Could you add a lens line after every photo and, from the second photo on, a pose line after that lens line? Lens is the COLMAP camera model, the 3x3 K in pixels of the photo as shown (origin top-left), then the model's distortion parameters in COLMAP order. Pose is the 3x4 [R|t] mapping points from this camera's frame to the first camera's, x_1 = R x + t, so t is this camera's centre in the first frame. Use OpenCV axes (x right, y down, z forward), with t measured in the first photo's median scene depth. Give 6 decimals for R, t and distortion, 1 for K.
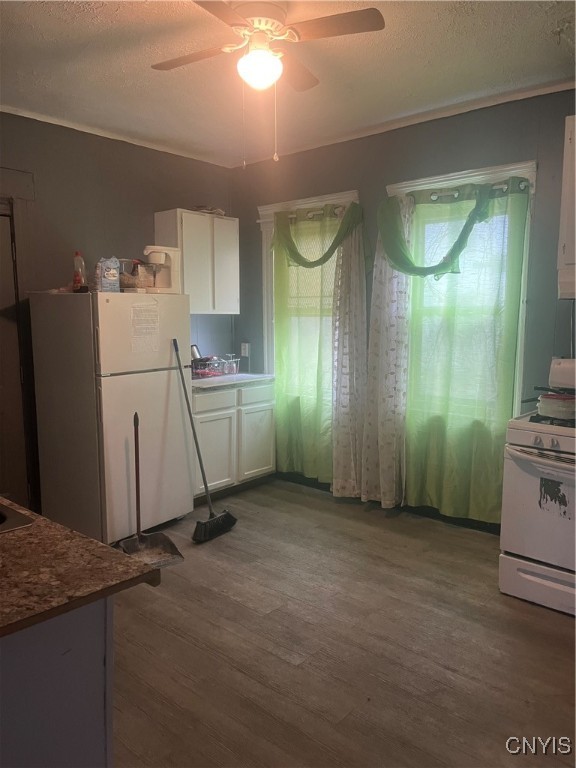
lens RADIAL K [[586.4, 0, 284.8], [0, 586.4, 384.1], [0, 0, 1]] dist [0.052978, -0.050672]
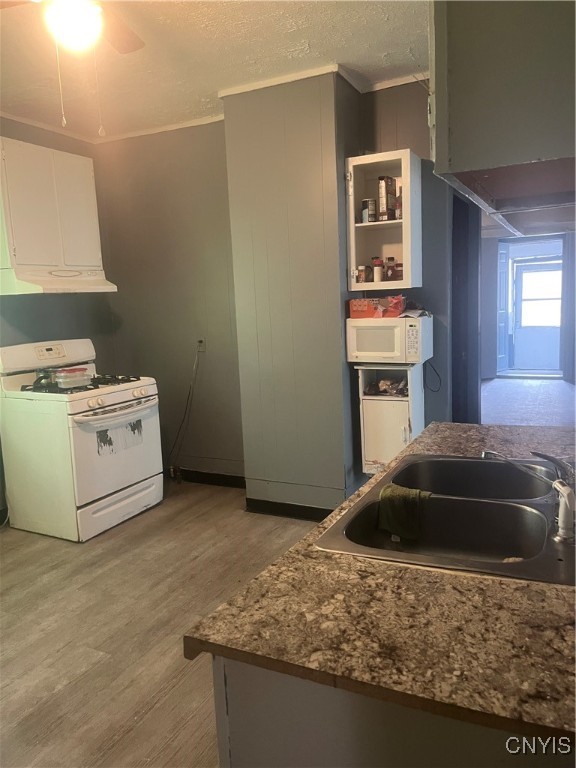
lens RADIAL K [[586.4, 0, 282.3], [0, 586.4, 383.2], [0, 0, 1]] dist [0.052978, -0.050672]
pose [[-0.211950, -0.144900, 0.966479, -1.042834], [0.125700, 0.976691, 0.173997, -0.134713], [-0.969163, 0.158365, -0.188796, 1.047156]]
